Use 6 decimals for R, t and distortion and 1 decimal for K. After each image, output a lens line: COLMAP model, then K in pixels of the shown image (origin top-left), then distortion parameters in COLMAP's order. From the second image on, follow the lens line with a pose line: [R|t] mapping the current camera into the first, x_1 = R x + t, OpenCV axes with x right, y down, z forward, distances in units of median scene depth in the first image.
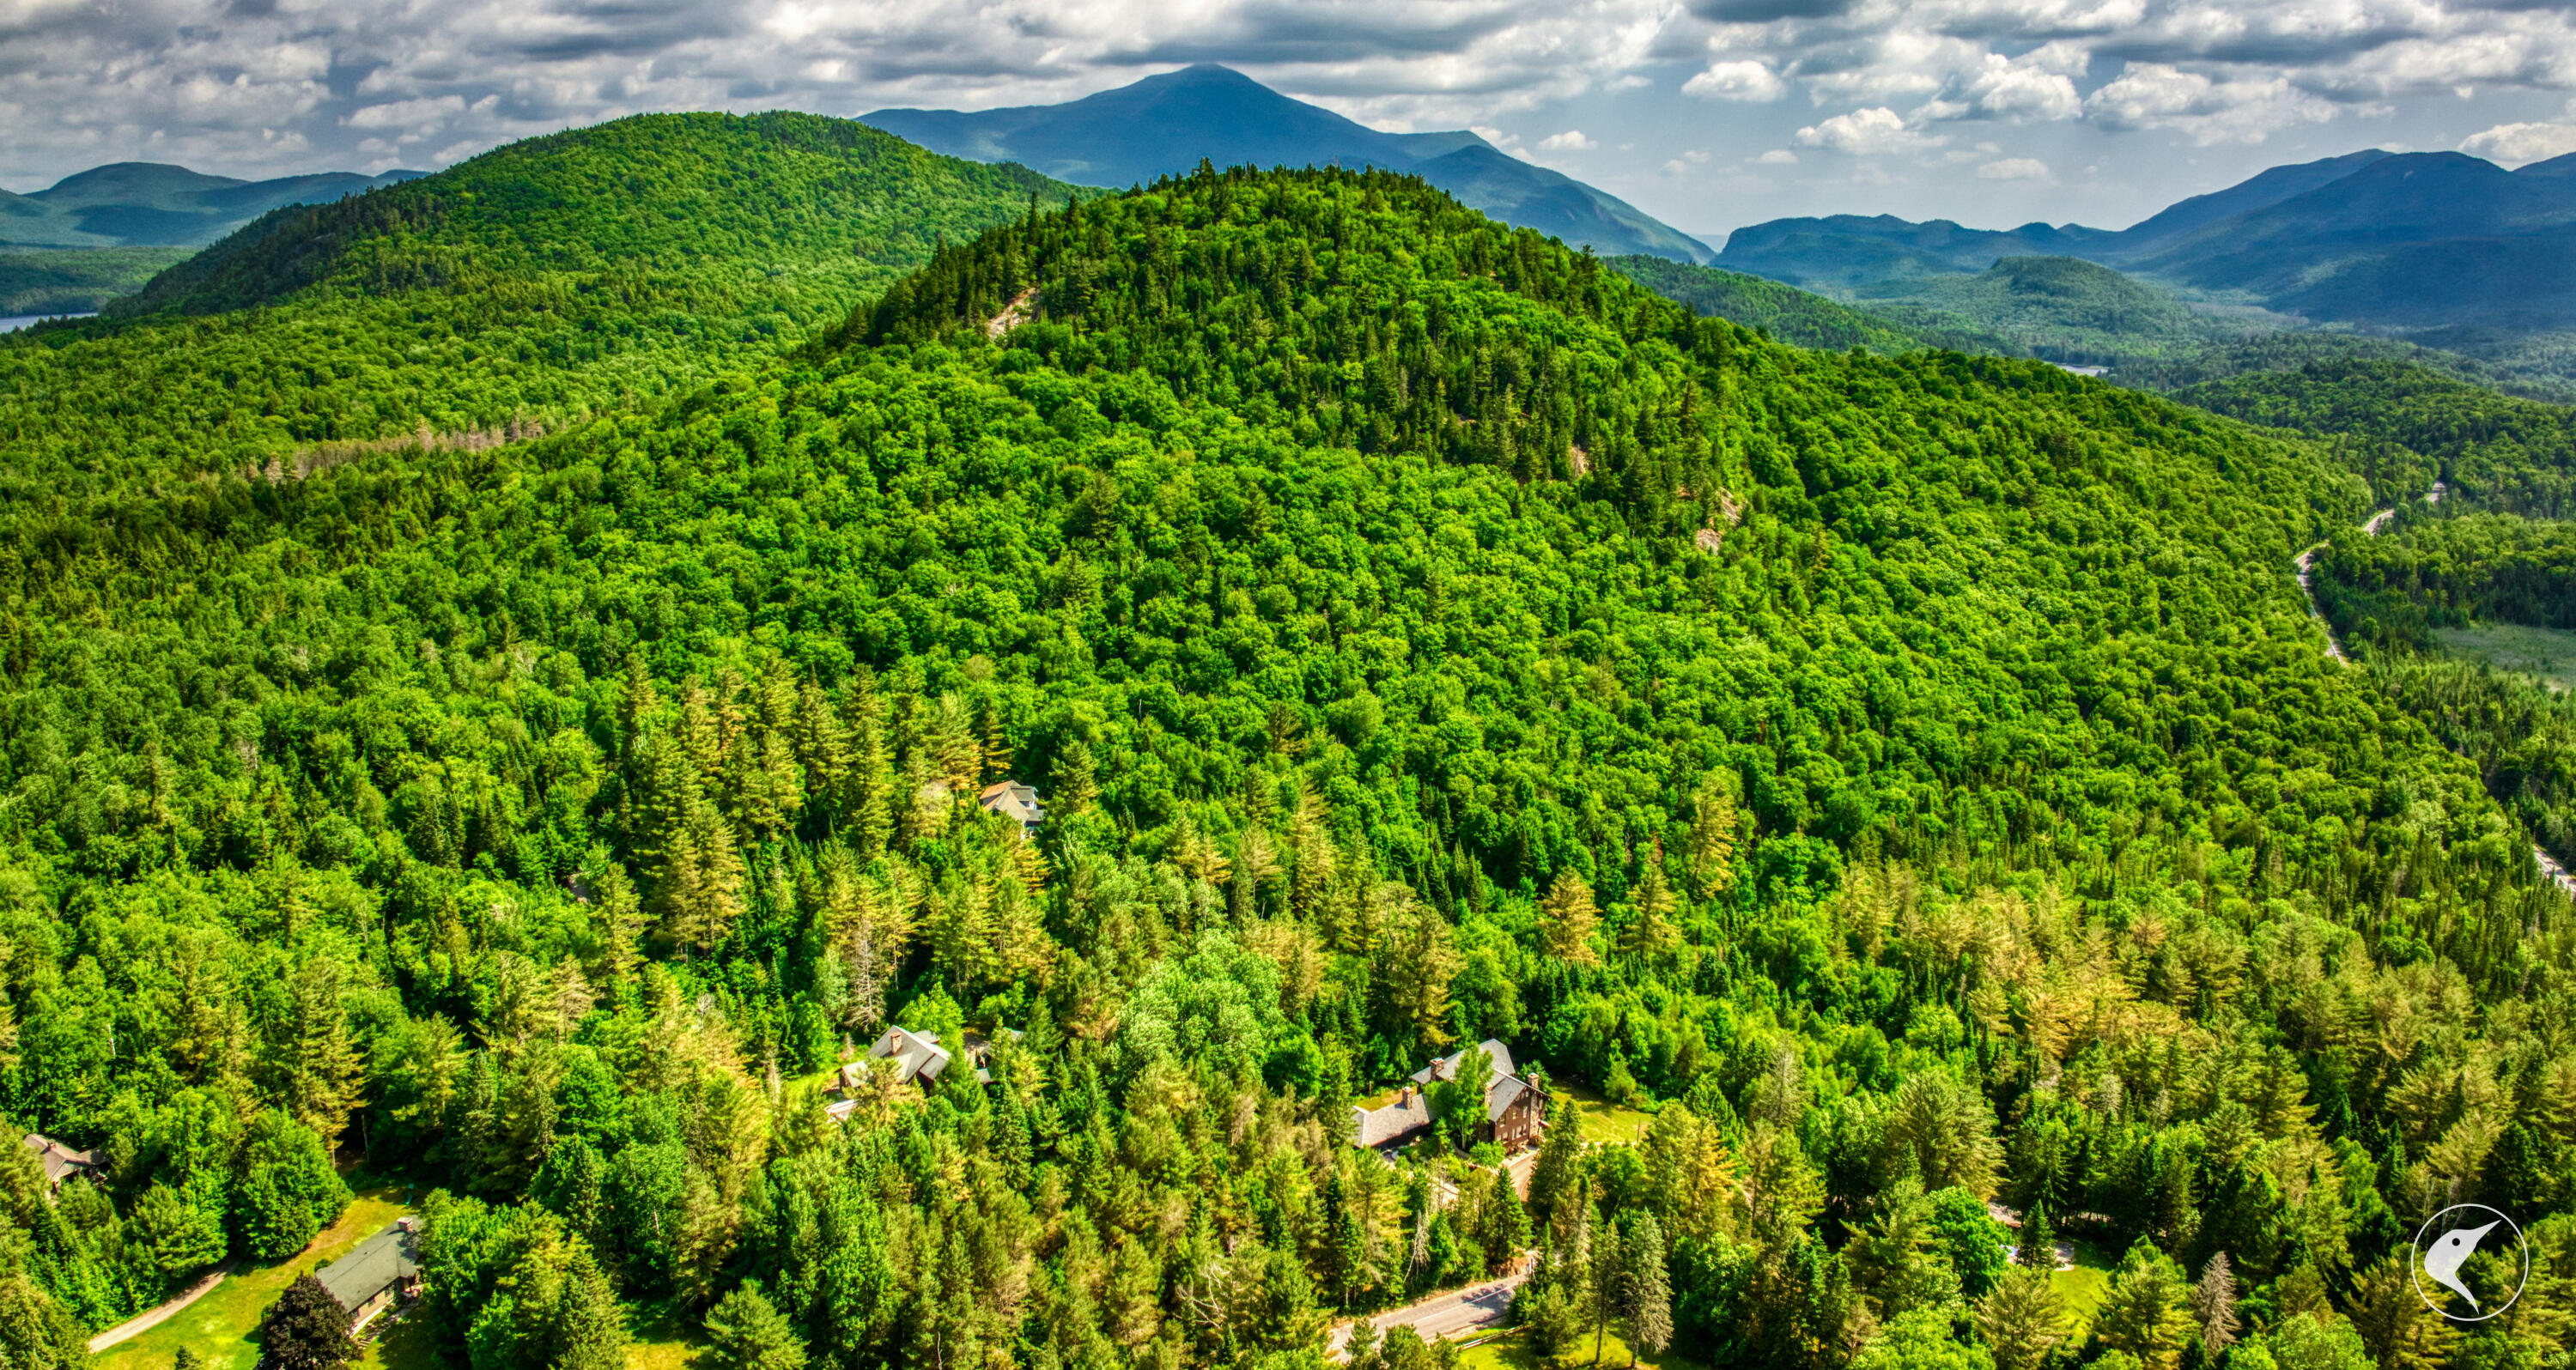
lens RADIAL K [[2016.1, 0, 1288.0], [0, 2016.1, 685.0], [0, 0, 1]] dist [-0.119942, -0.000025]
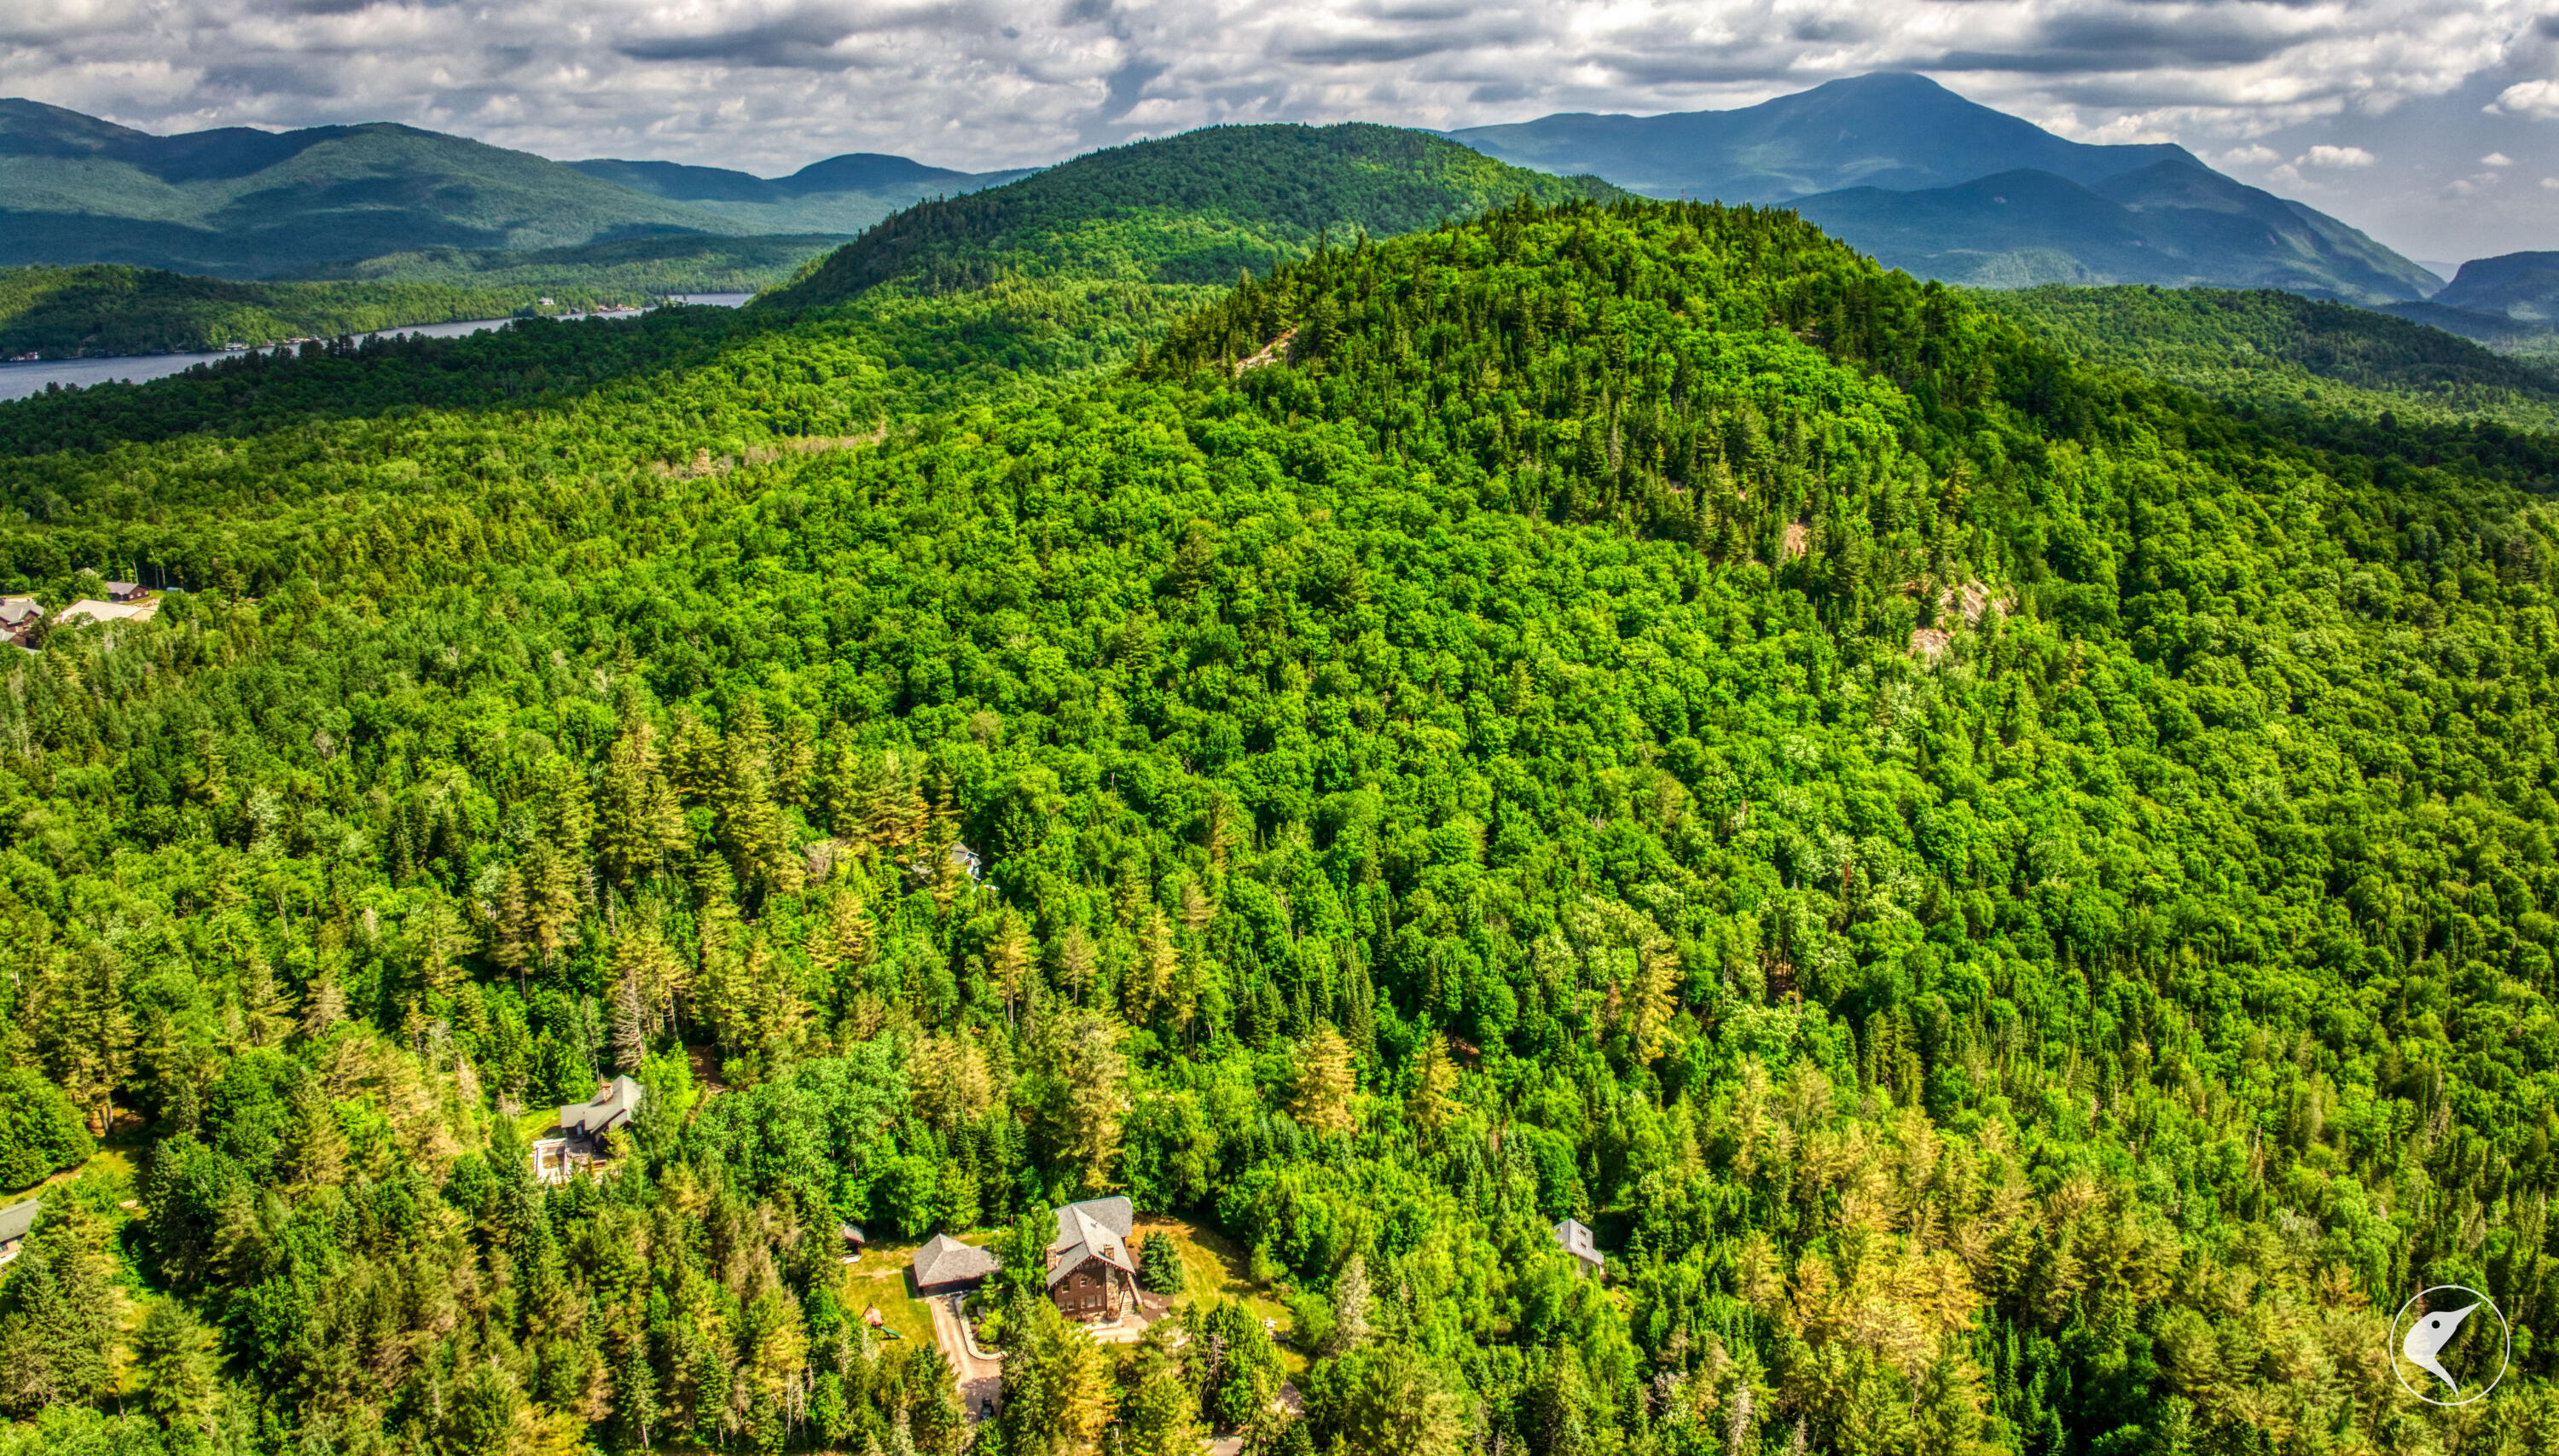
lens RADIAL K [[1996.2, 0, 1170.0], [0, 1996.2, 727.9], [0, 0, 1]] dist [-0.105403, -0.014478]
pose [[0.921990, 0.094939, -0.375395, 0.227191], [-0.086684, 0.995478, 0.038861, -0.039466], [0.377386, -0.003288, 0.926050, 0.078672]]
